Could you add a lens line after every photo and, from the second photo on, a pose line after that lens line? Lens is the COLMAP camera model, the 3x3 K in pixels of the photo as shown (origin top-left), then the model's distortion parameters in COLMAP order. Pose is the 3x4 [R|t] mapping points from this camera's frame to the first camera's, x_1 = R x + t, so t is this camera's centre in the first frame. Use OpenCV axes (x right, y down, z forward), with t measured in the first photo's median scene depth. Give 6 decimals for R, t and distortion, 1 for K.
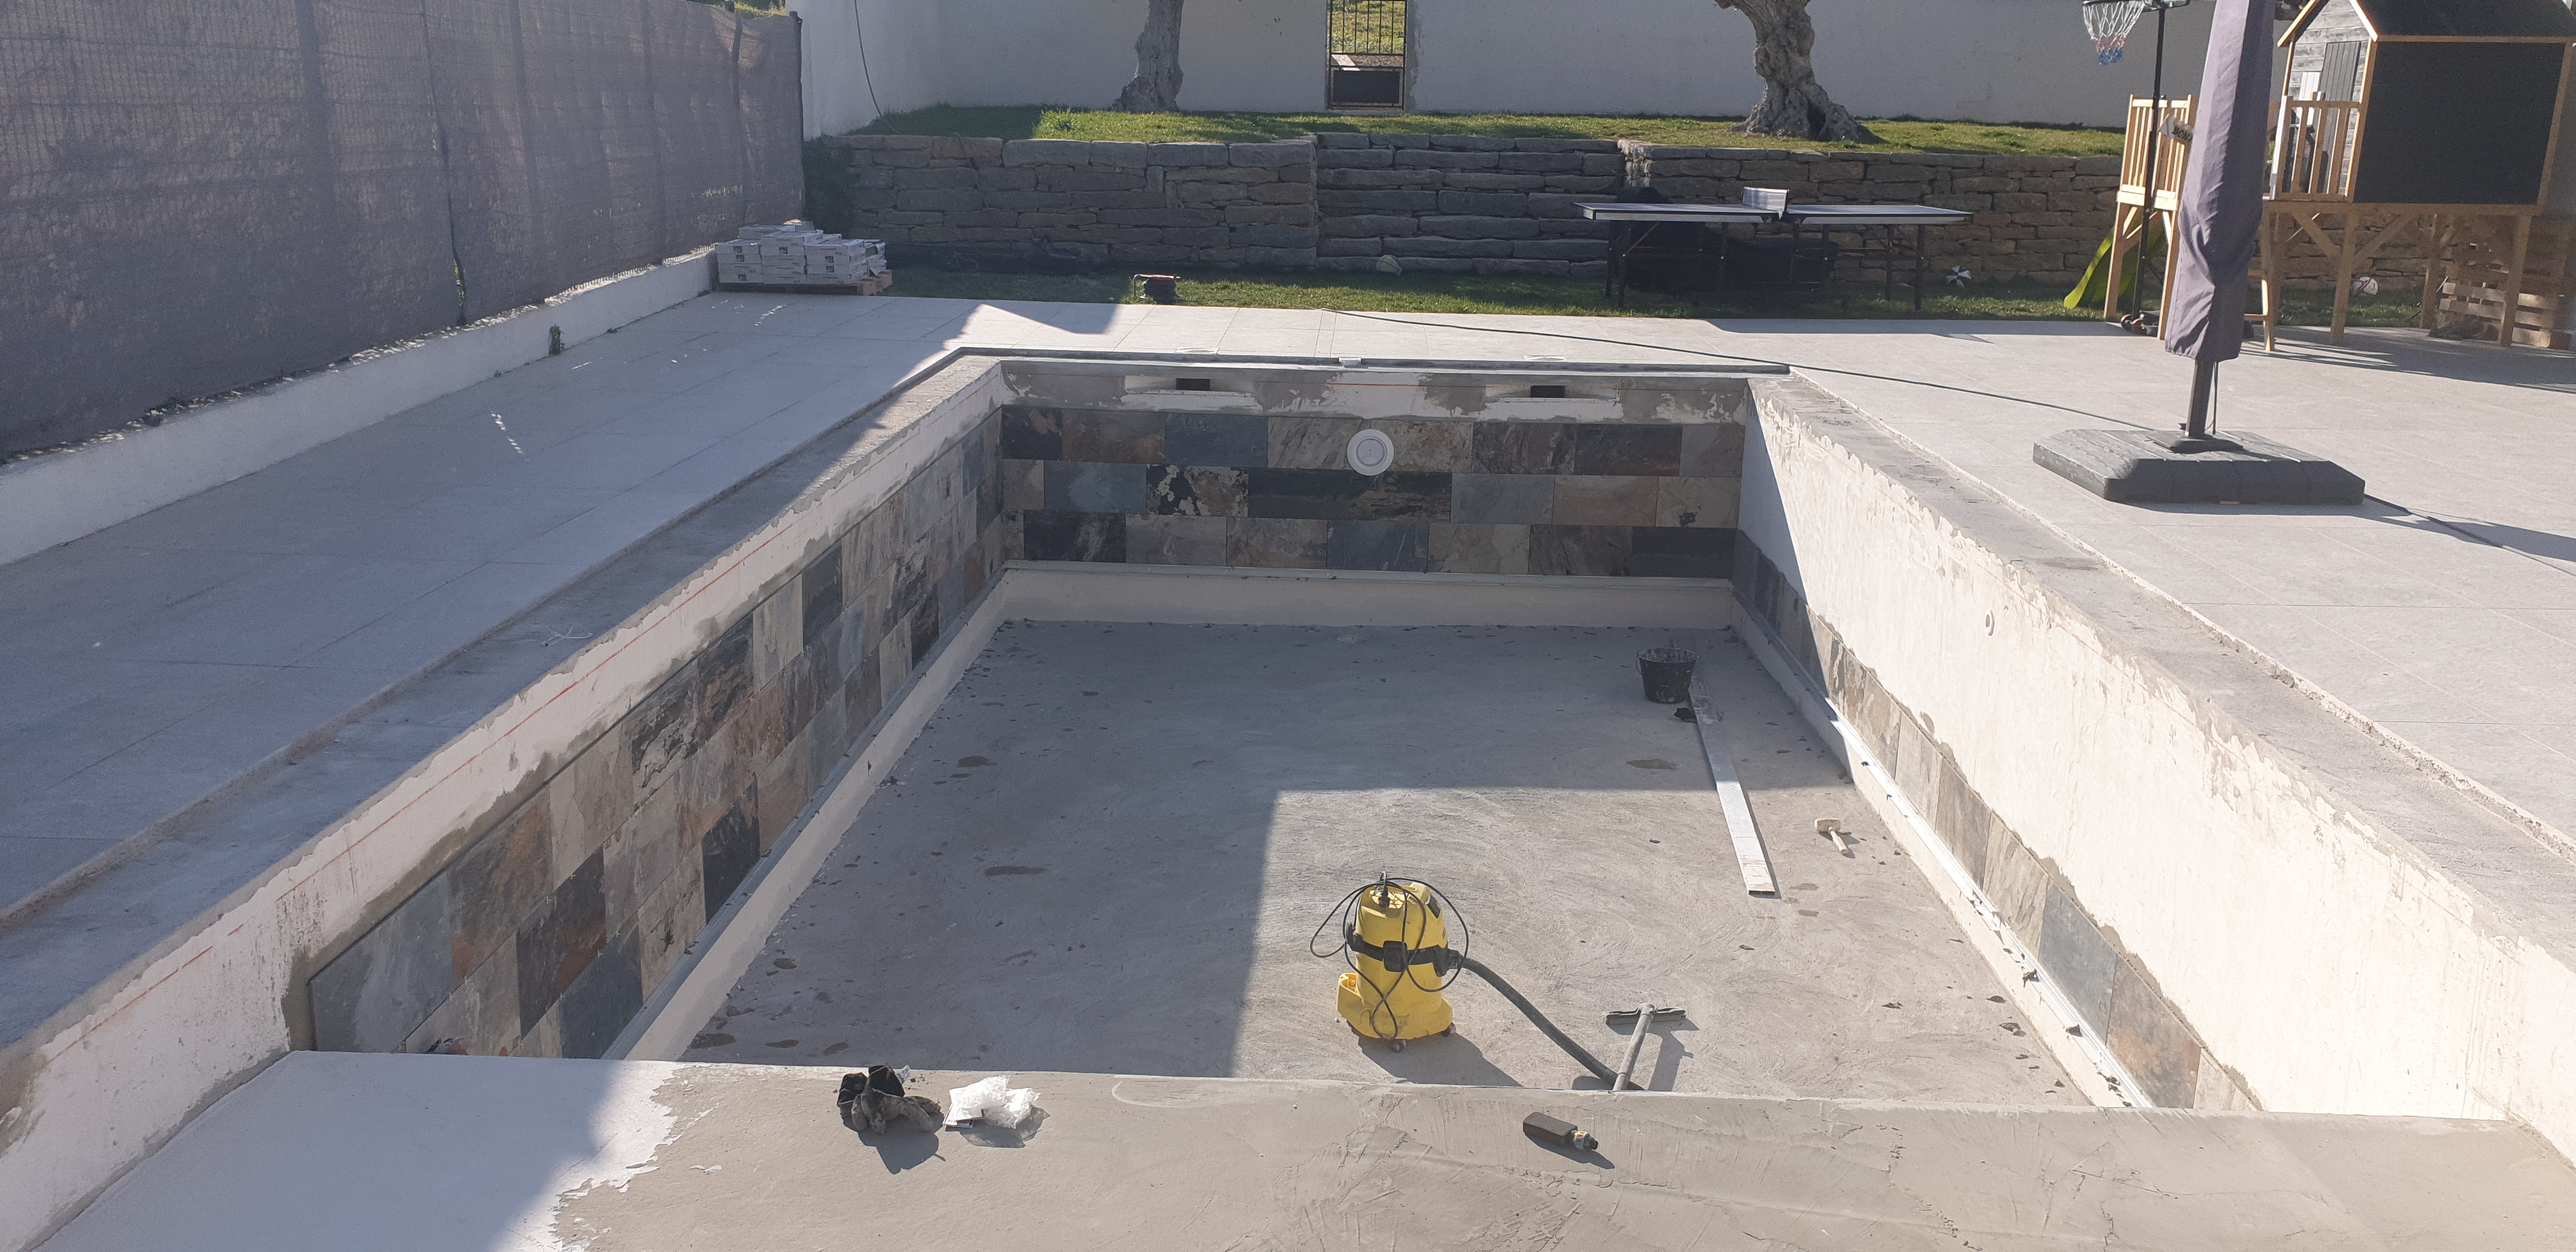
lens RADIAL K [[2104.1, 0, 1288.0], [0, 2104.1, 626.0], [0, 0, 1]] dist [-0.059882, 0.133962]
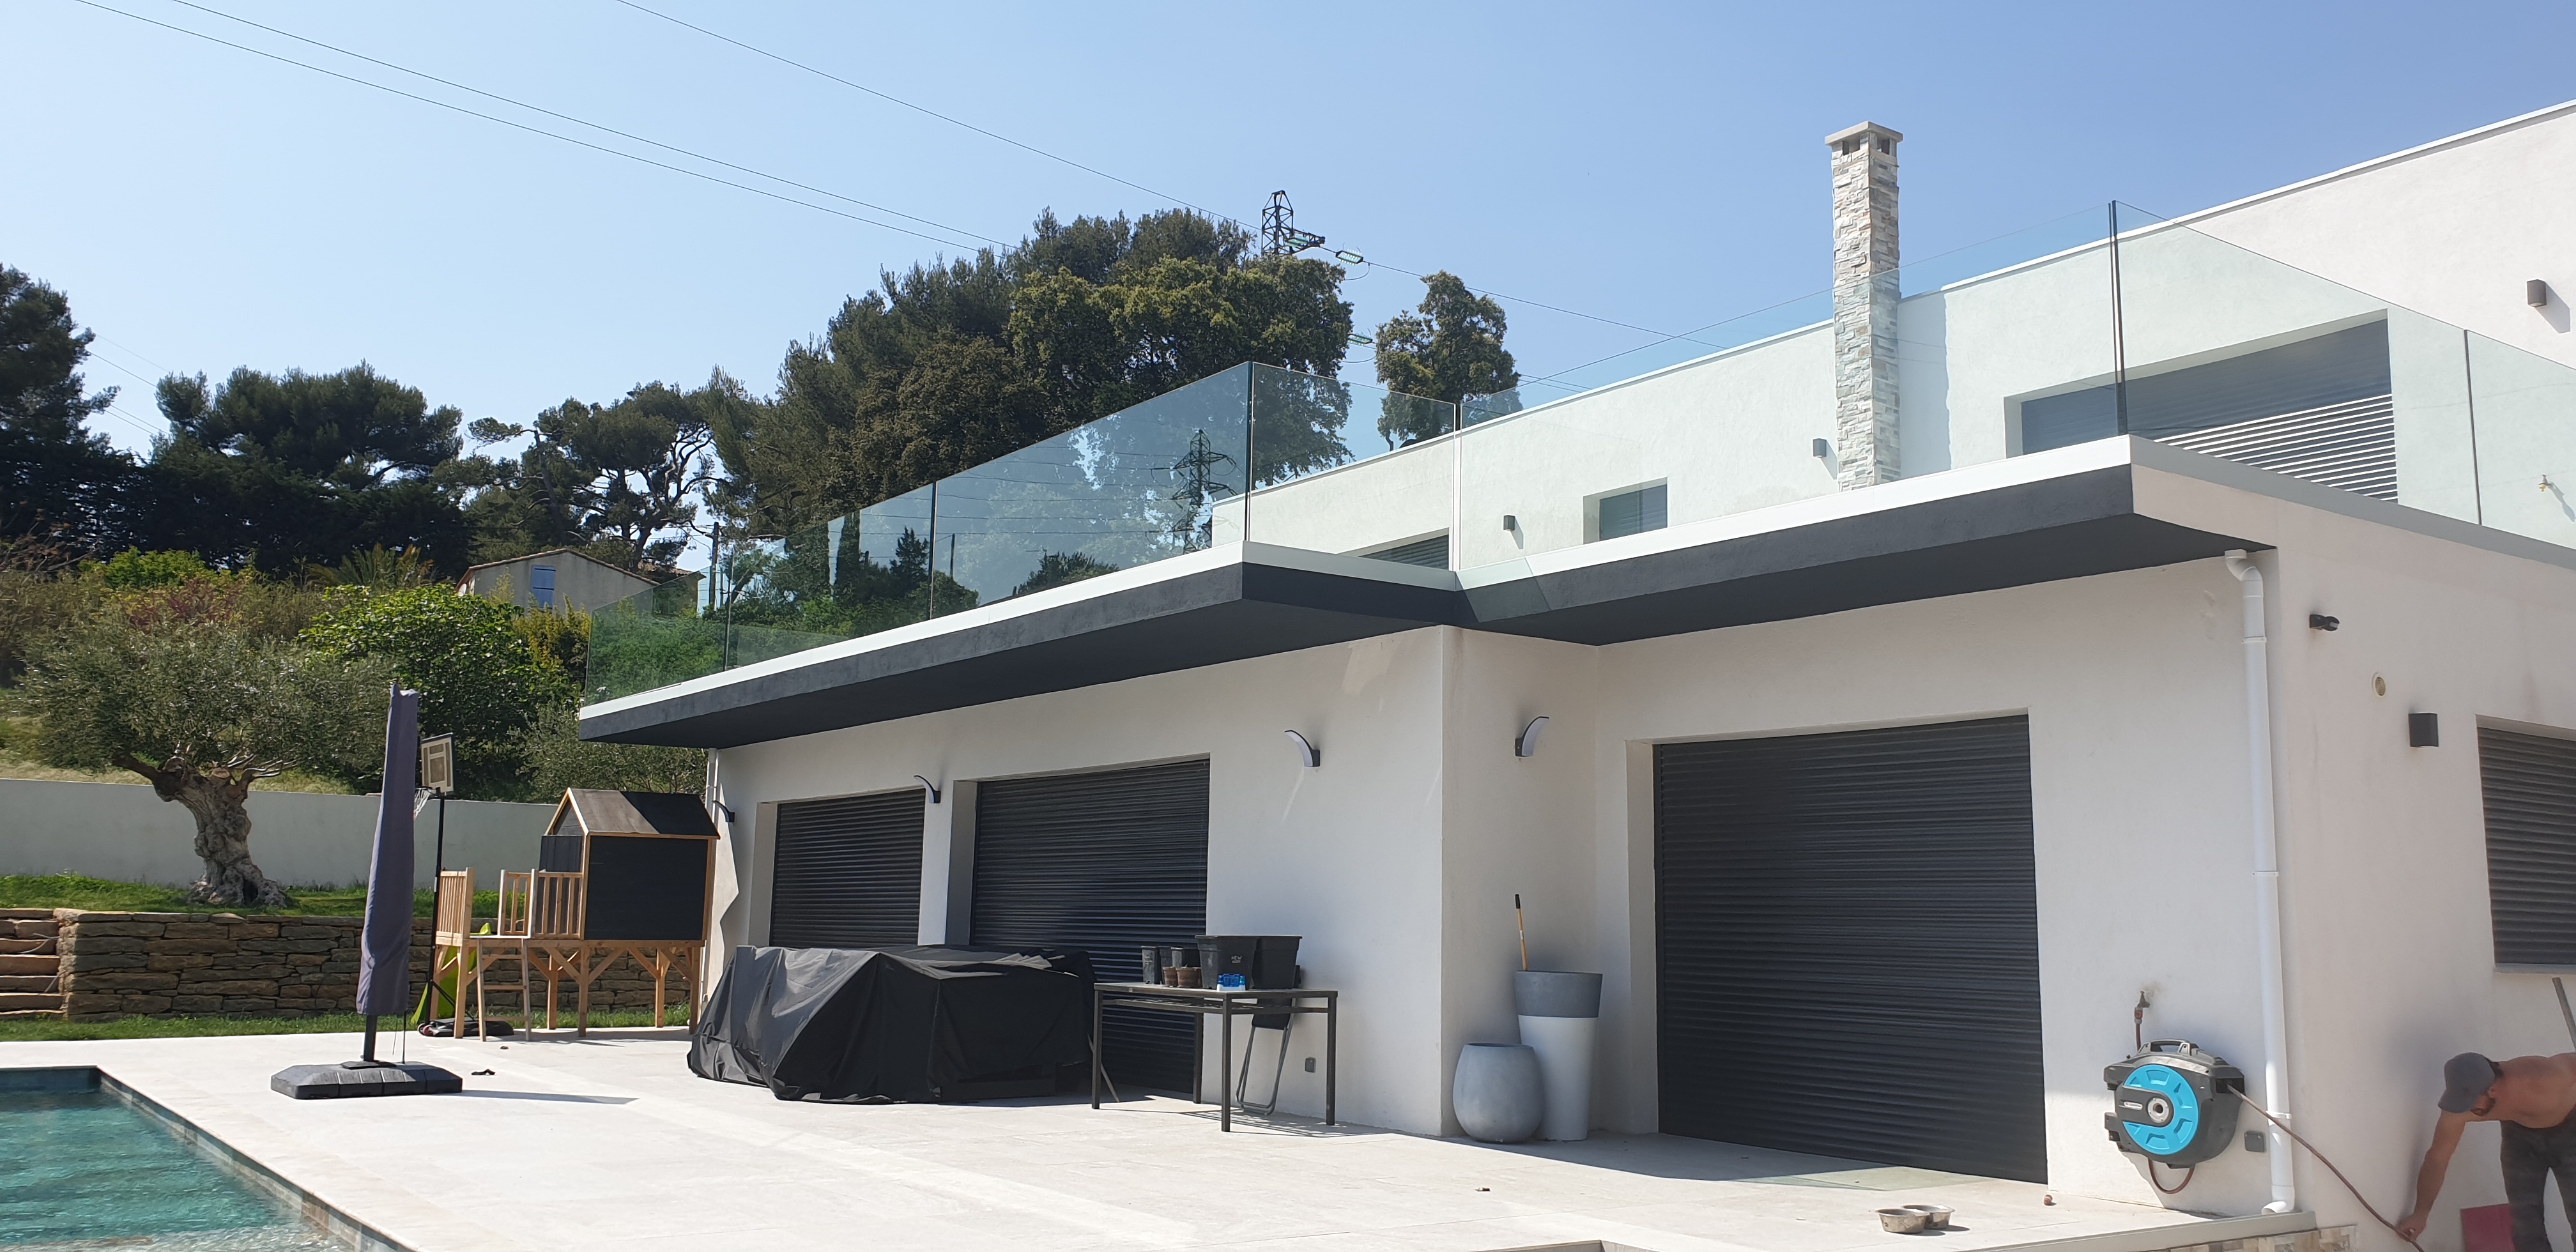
lens RADIAL K [[2104.1, 0, 1288.0], [0, 2104.1, 626.0], [0, 0, 1]] dist [-0.059882, 0.133962]
pose [[0.806057, 0.082625, 0.586042, 0.015361], [0.139167, 0.935981, -0.323375, 0.101181], [-0.575243, 0.342216, 0.742956, -0.340709]]
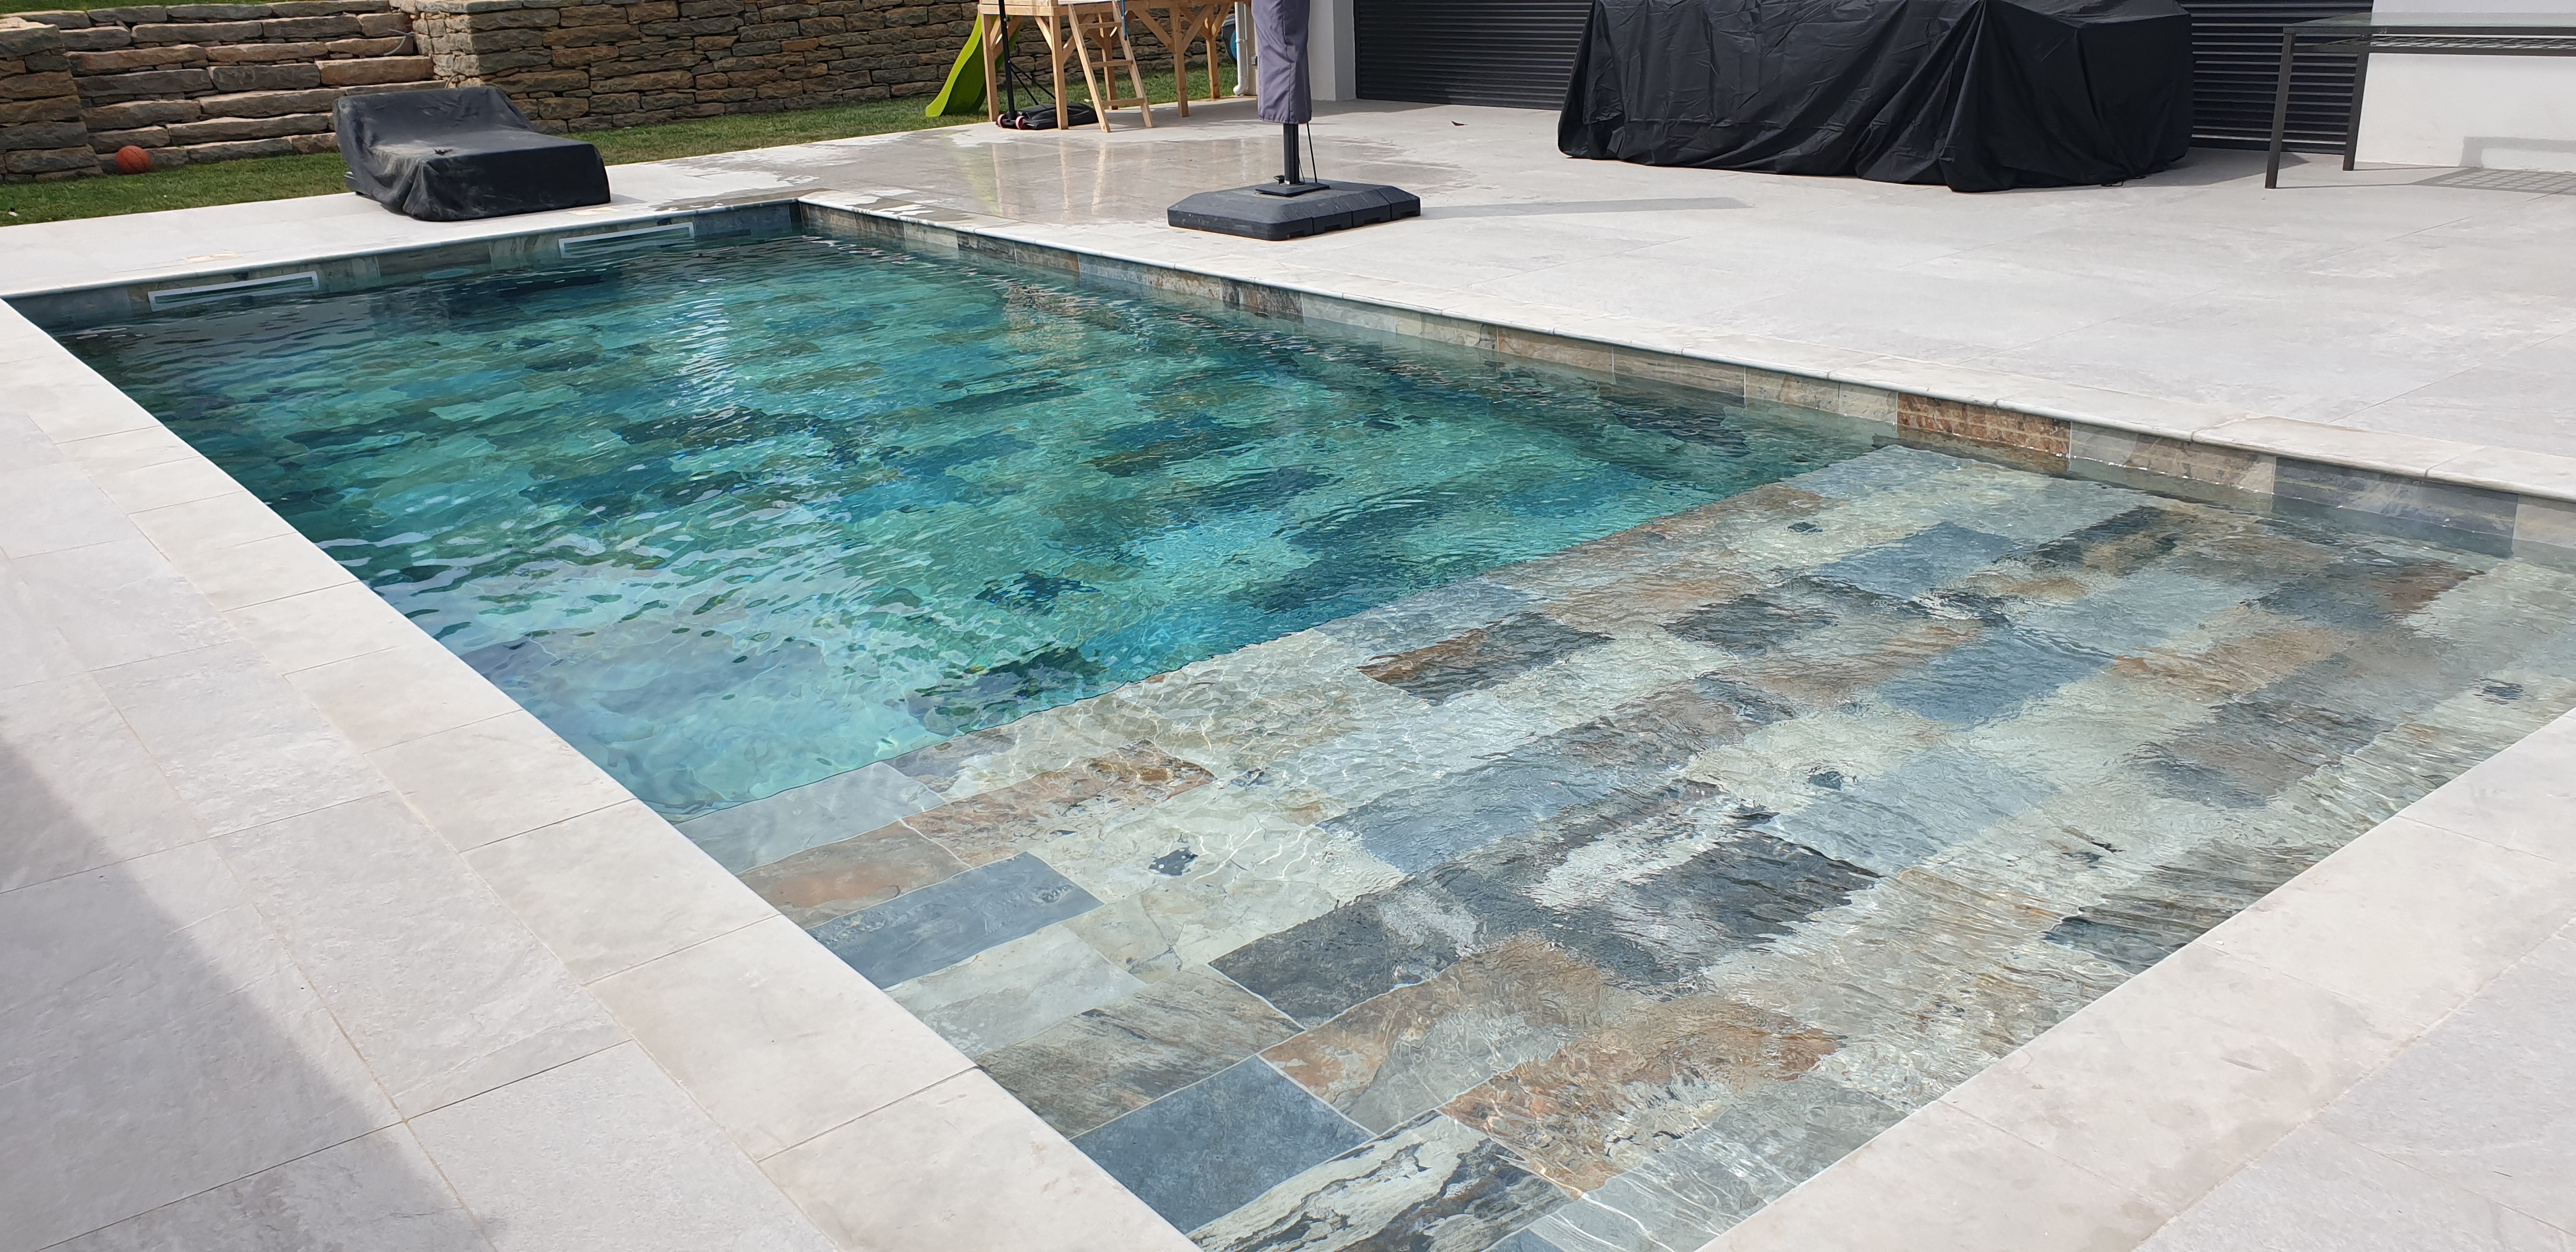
lens RADIAL K [[2104.1, 0, 1288.0], [0, 2104.1, 626.0], [0, 0, 1]] dist [-0.059882, 0.133962]
pose [[0.767735, -0.248543, 0.590601, -0.180790], [0.205346, 0.968530, 0.140654, -0.005001], [-0.606973, 0.013292, 0.794611, -0.001527]]
